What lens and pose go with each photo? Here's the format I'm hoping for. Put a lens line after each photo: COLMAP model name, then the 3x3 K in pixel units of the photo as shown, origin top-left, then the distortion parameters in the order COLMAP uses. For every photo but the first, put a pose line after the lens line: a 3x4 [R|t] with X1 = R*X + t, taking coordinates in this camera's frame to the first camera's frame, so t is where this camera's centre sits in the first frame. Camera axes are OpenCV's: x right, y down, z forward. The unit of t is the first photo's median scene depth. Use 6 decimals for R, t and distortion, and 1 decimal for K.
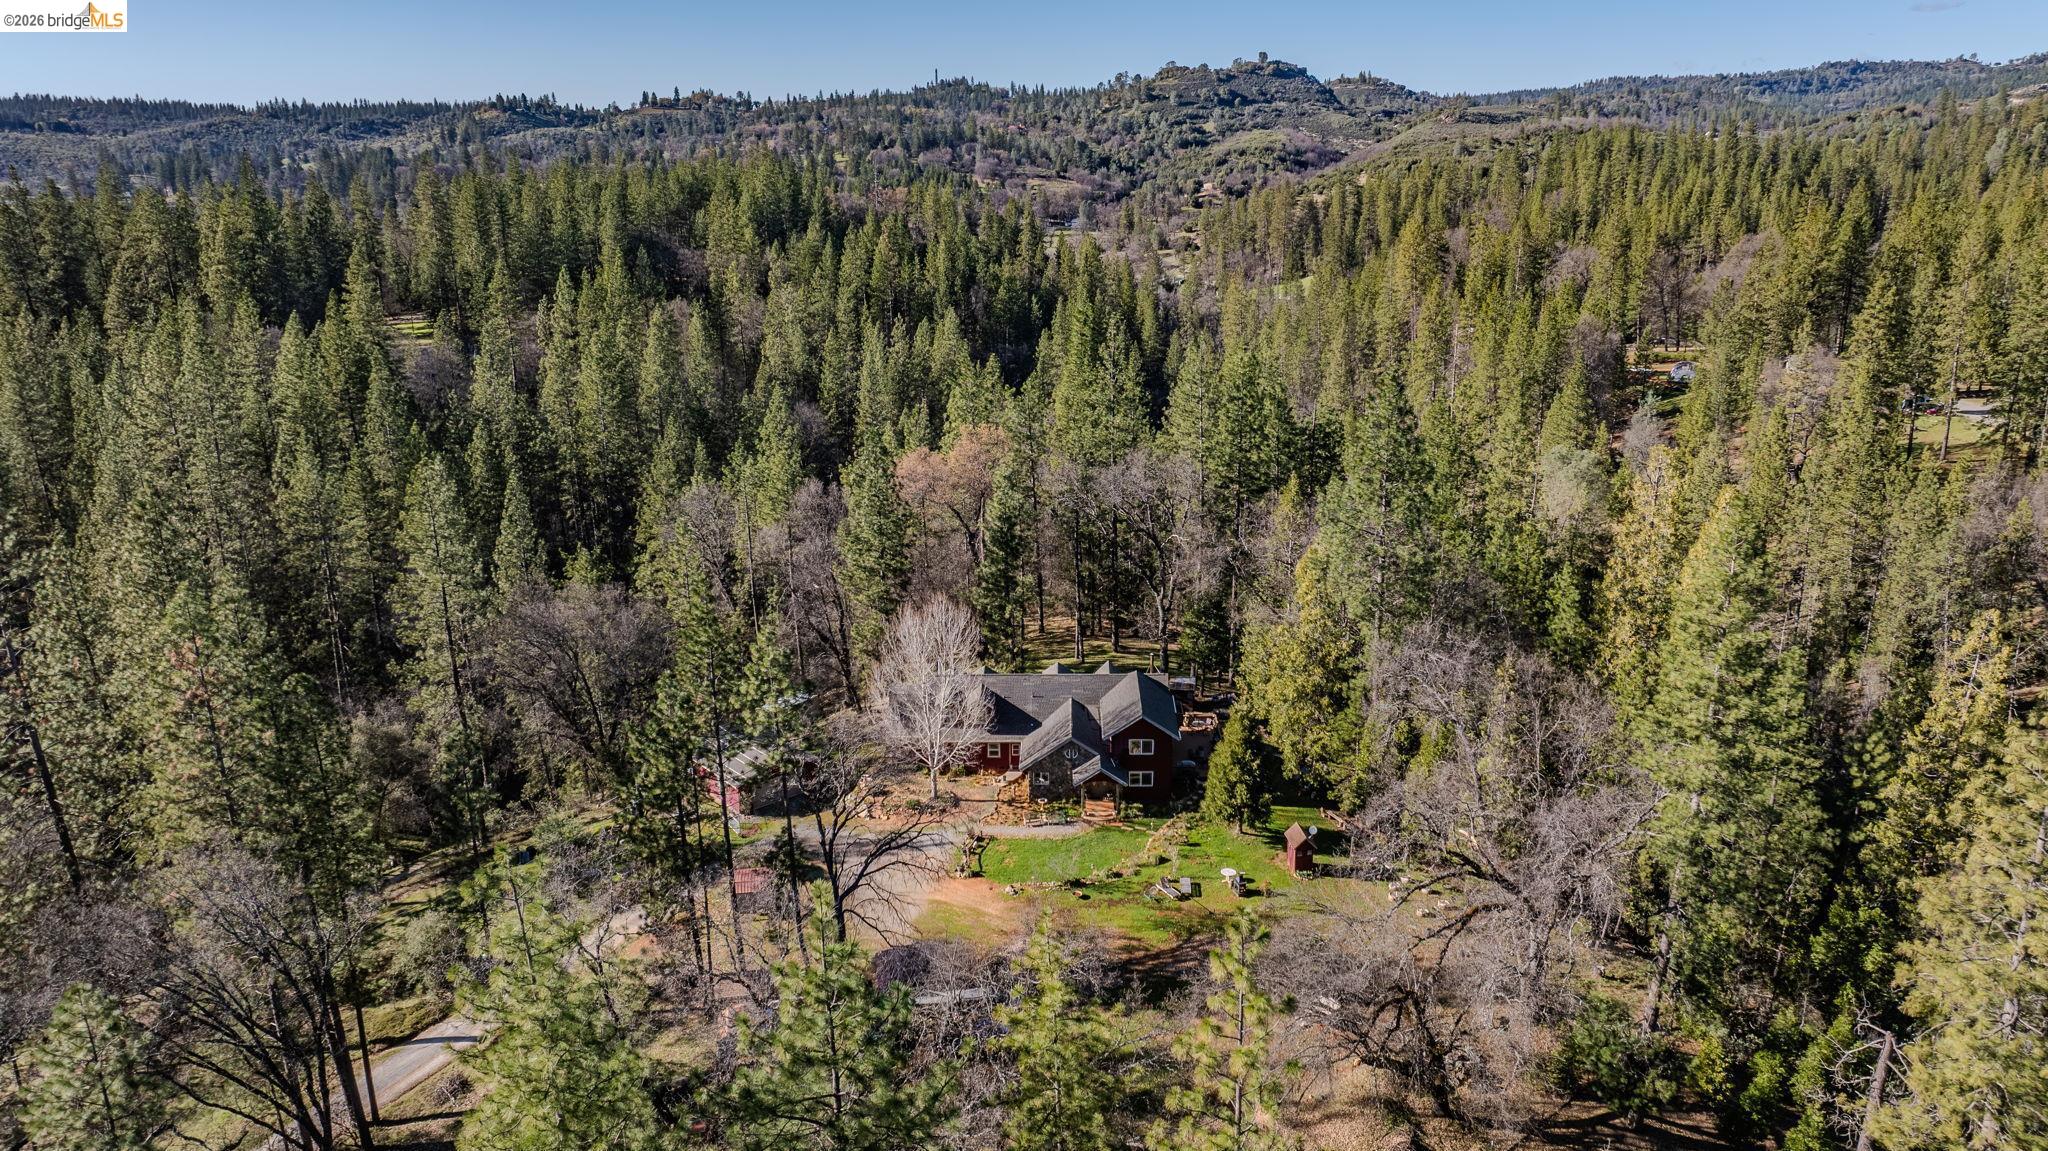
lens RADIAL K [[1460.3, 0, 1024.0], [0, 1460.3, 575.5], [0, 0, 1]] dist [0.003951, 0.001614]
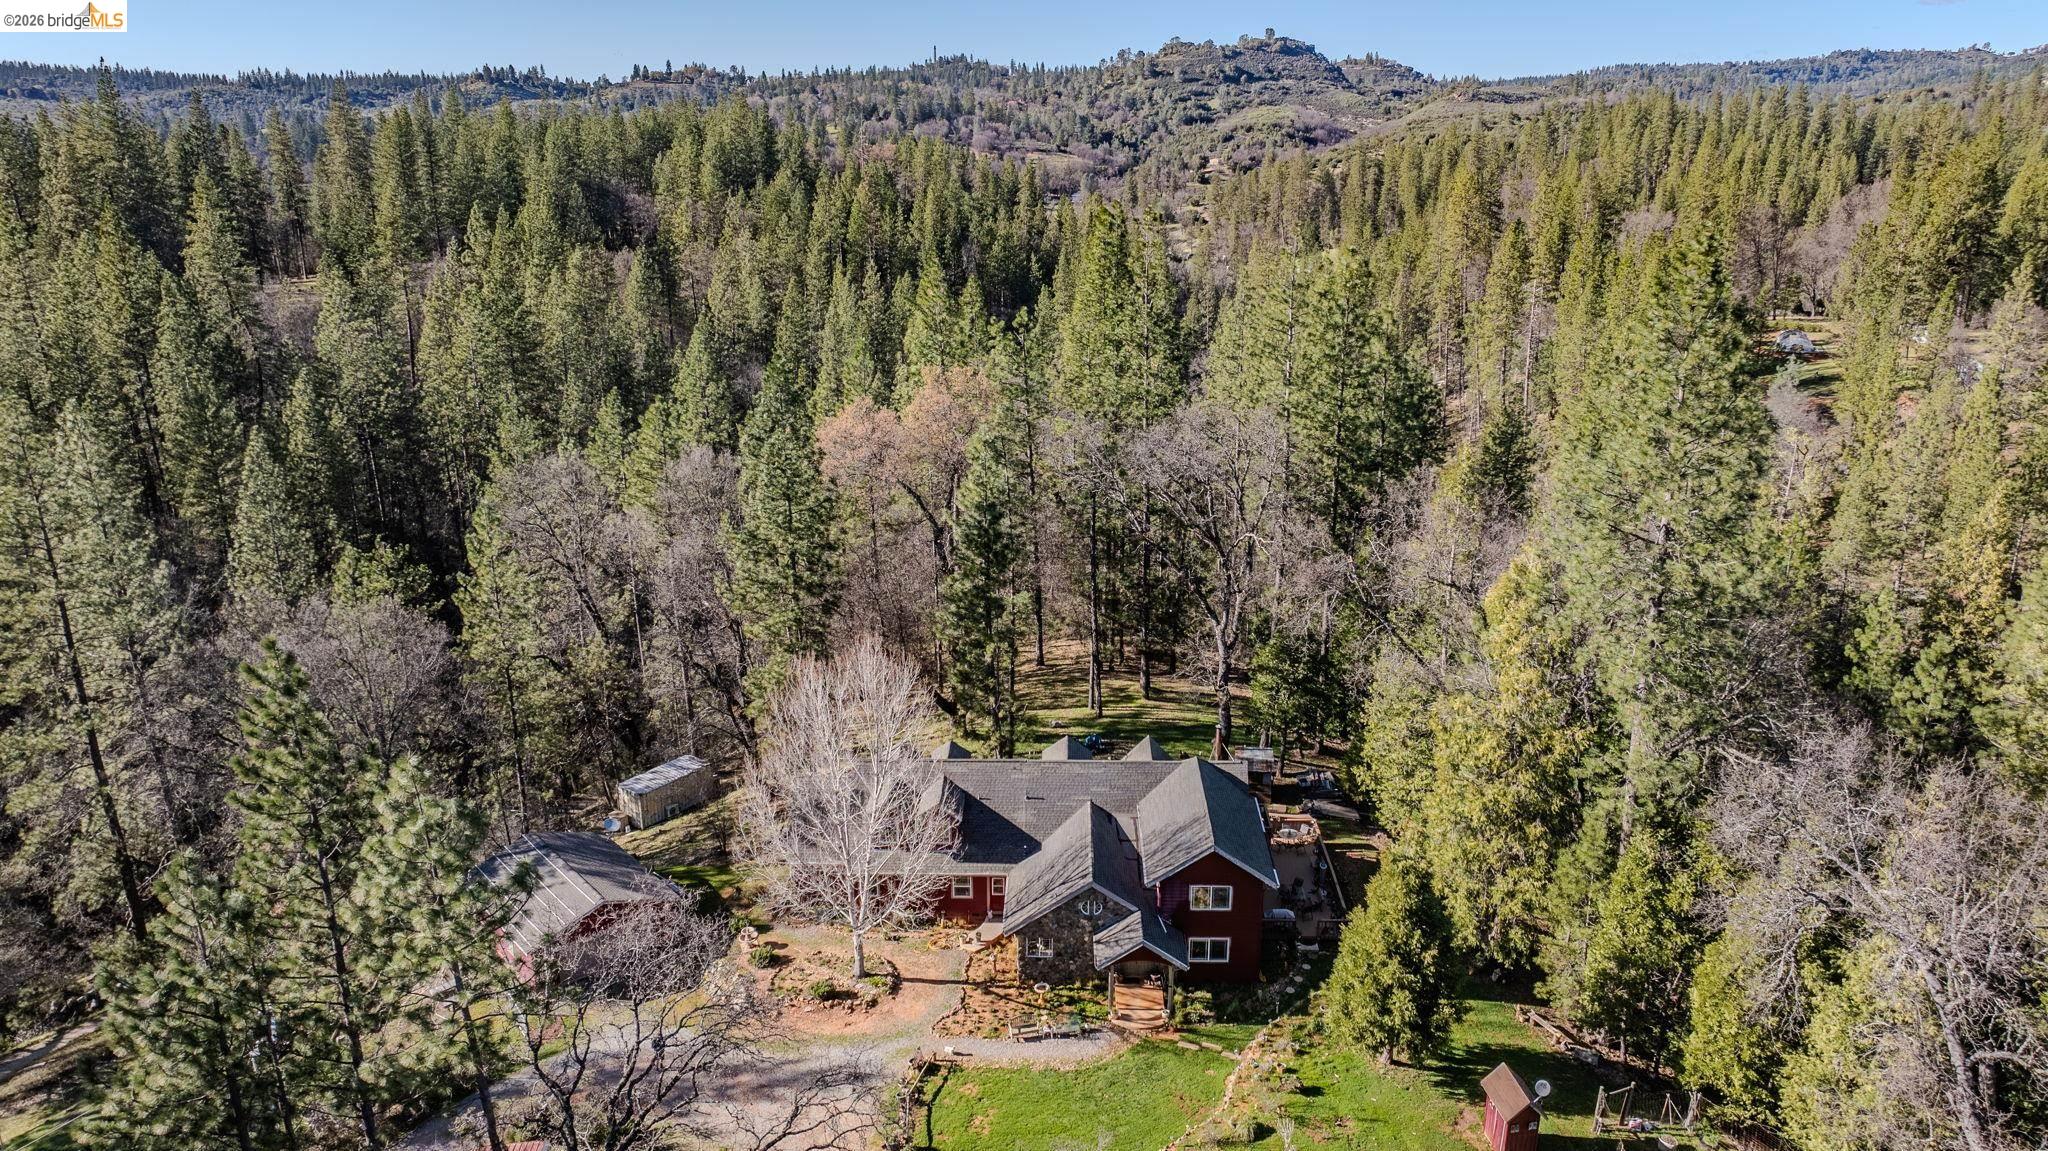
lens RADIAL K [[1460.3, 0, 1024.0], [0, 1460.3, 575.5], [0, 0, 1]] dist [0.003951, 0.001614]
pose [[0.999952, 0.009279, 0.003033, 0.001747], [-0.009306, 0.999917, 0.008929, -0.013043], [-0.002950, -0.008957, 0.999956, 0.324238]]
